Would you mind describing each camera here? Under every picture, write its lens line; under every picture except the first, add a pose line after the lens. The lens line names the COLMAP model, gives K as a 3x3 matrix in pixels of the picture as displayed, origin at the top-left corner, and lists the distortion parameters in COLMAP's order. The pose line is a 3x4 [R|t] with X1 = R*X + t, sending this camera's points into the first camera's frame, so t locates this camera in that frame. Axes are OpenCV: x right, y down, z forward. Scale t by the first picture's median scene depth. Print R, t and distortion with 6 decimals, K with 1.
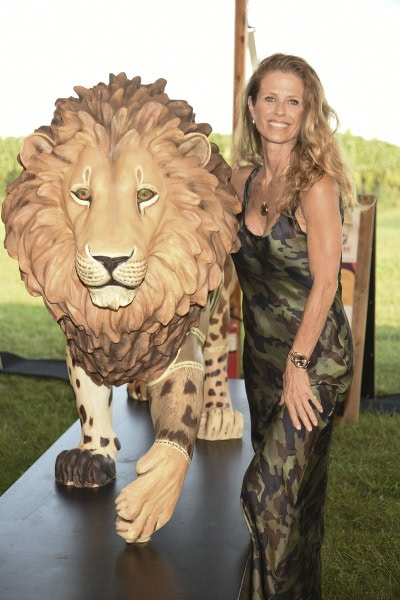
lens RADIAL K [[1006.4, 0, 201.8], [0, 1006.4, 304.3], [0, 0, 1]] dist [0.036706, 0.000000]
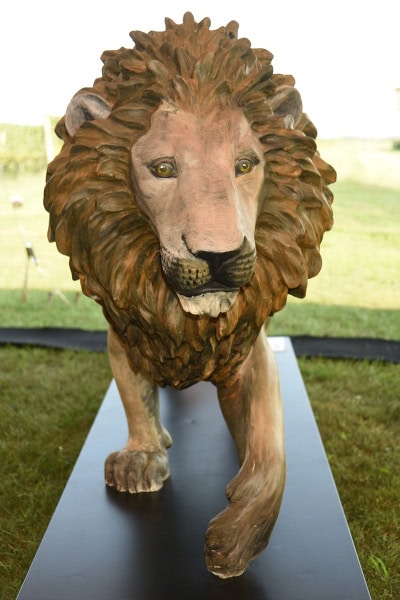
lens RADIAL K [[735.5, 0, 206.2], [0, 735.5, 292.4], [0, 0, 1]] dist [-0.007848, 0.000000]
pose [[0.991363, -0.067121, 0.112664, -0.143398], [0.059936, 0.996018, 0.065993, -0.047725], [-0.116645, -0.058671, 0.991439, 0.408584]]
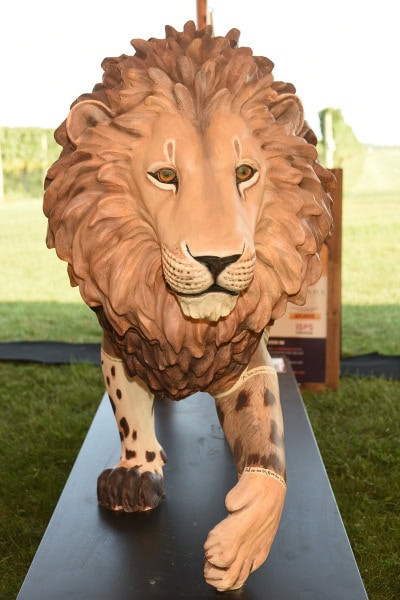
lens RADIAL K [[827.0, 0, 198.6], [0, 827.0, 302.6], [0, 0, 1]] dist [-0.018187, 0.000000]
pose [[0.991402, -0.059565, 0.116508, -0.159624], [0.054215, 0.997348, 0.048558, -0.038363], [-0.119091, -0.041824, 0.992002, 0.337447]]
